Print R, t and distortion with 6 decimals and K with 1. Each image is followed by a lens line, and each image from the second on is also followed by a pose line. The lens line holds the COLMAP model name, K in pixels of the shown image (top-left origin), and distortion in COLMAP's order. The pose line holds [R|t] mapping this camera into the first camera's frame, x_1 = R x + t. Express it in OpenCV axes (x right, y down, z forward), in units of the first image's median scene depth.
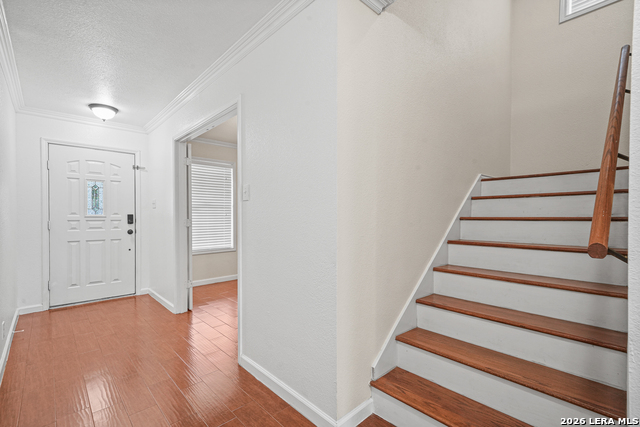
lens RADIAL K [[292.8, 0, 319.2], [0, 292.8, 216.3], [0, 0, 1]] dist [-0.004257, -0.000513]
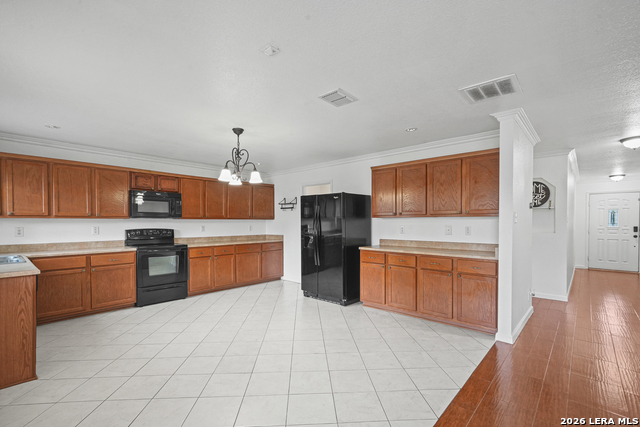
lens RADIAL K [[292.8, 0, 309.2], [0, 292.8, 225.1], [0, 0, 1]] dist [-0.004257, -0.000513]
pose [[0.066182, 0.006603, -0.997786, 1.009385], [-0.008971, 0.999942, 0.006022, -0.008195], [0.997767, 0.008553, 0.066237, -1.120460]]
